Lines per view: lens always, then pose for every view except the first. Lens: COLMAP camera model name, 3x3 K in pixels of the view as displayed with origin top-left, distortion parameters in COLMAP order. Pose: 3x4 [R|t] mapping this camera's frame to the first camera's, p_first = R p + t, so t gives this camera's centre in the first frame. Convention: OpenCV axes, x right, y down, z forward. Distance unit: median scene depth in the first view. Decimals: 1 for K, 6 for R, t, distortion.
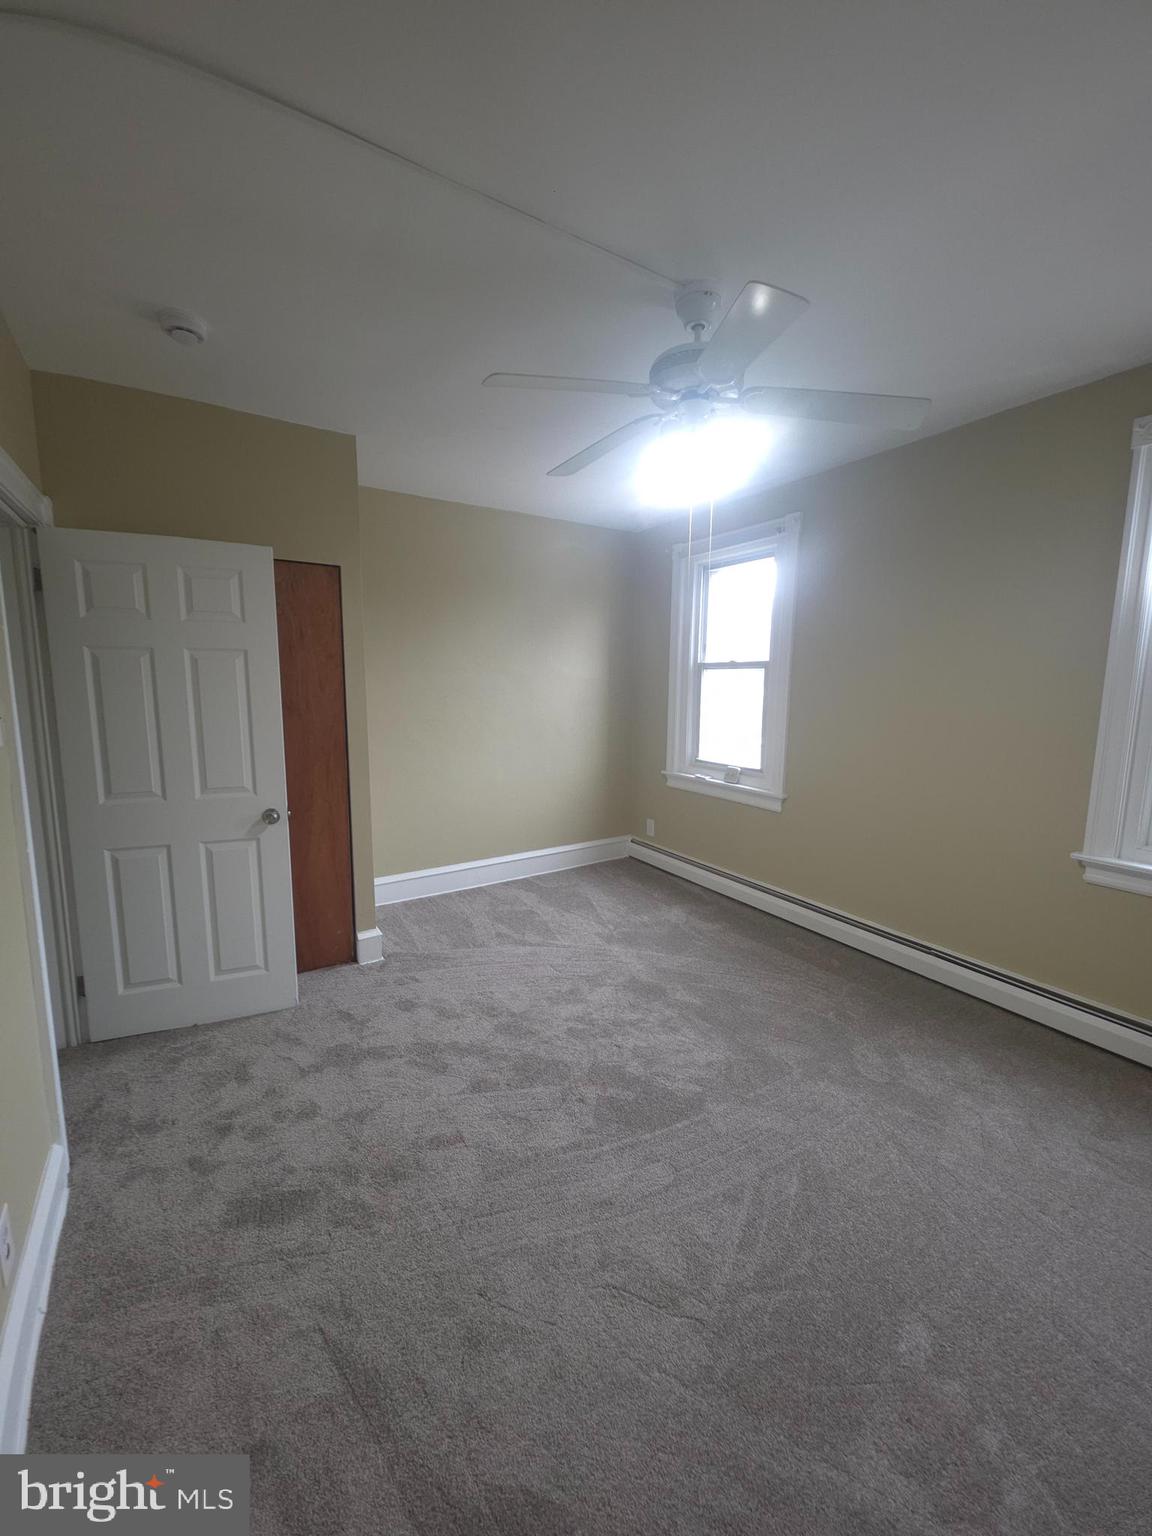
lens RADIAL K [[604.3, 0, 577.6], [0, 604.3, 762.7], [0, 0, 1]] dist [0.014695, -0.009997]
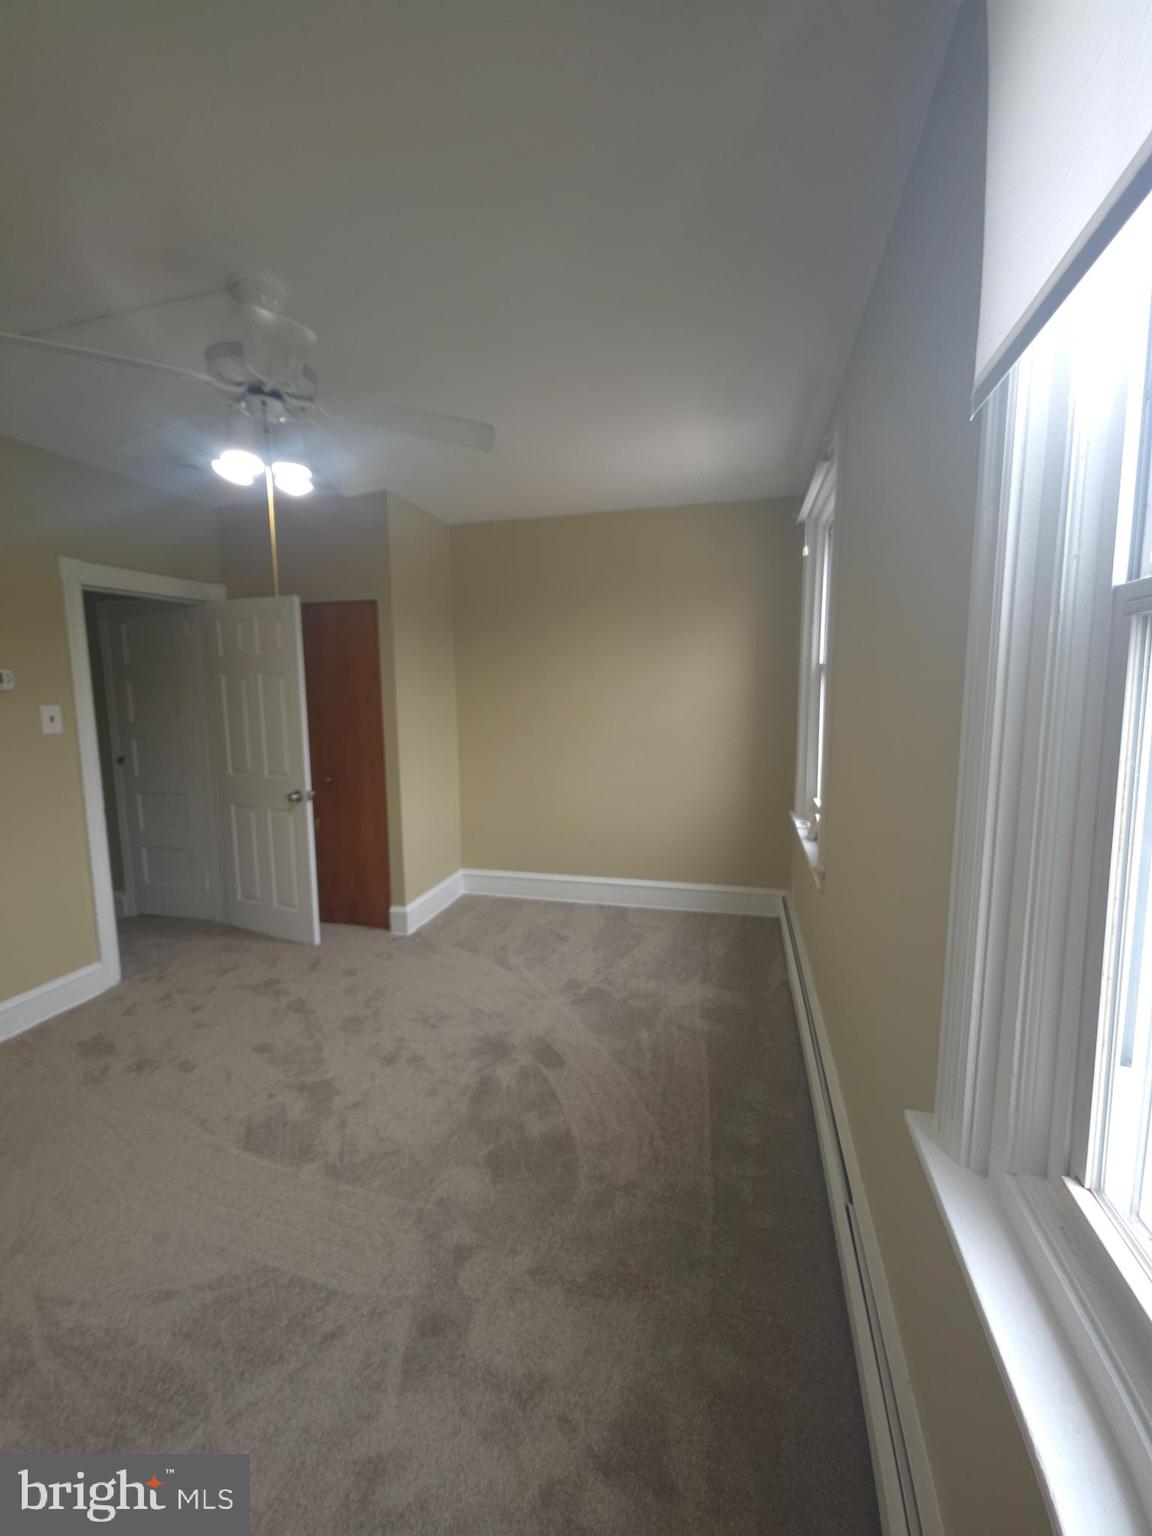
lens RADIAL K [[611.1, 0, 573.8], [0, 611.1, 761.3], [0, 0, 1]] dist [0.012108, -0.010168]
pose [[0.684139, 0.071674, -0.725822, 0.789997], [-0.089276, 0.995906, 0.014196, -0.051995], [0.723868, 0.055087, 0.687736, 0.460612]]
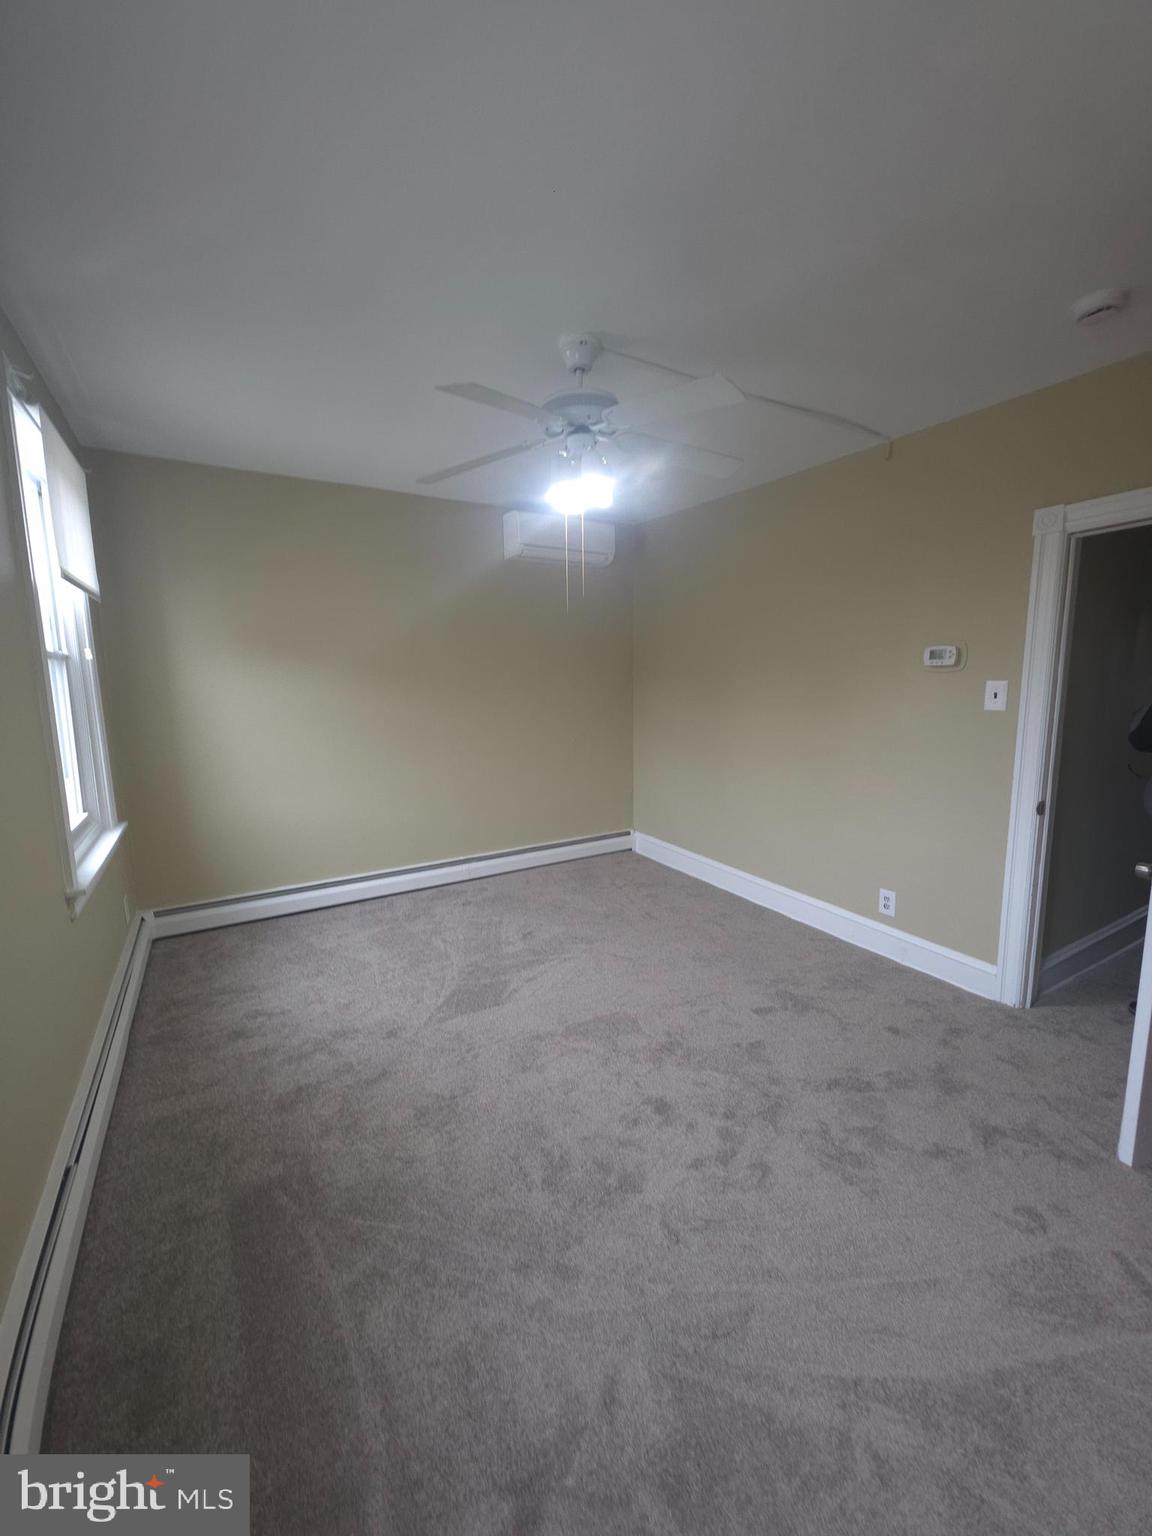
lens RADIAL K [[604.3, 0, 577.6], [0, 604.3, 762.7], [0, 0, 1]] dist [0.014695, -0.009997]
pose [[-0.999808, 0.006144, 0.018632, 0.111248], [0.011204, 0.958420, 0.285143, -0.203175], [-0.016106, 0.285296, -0.958304, 1.455719]]
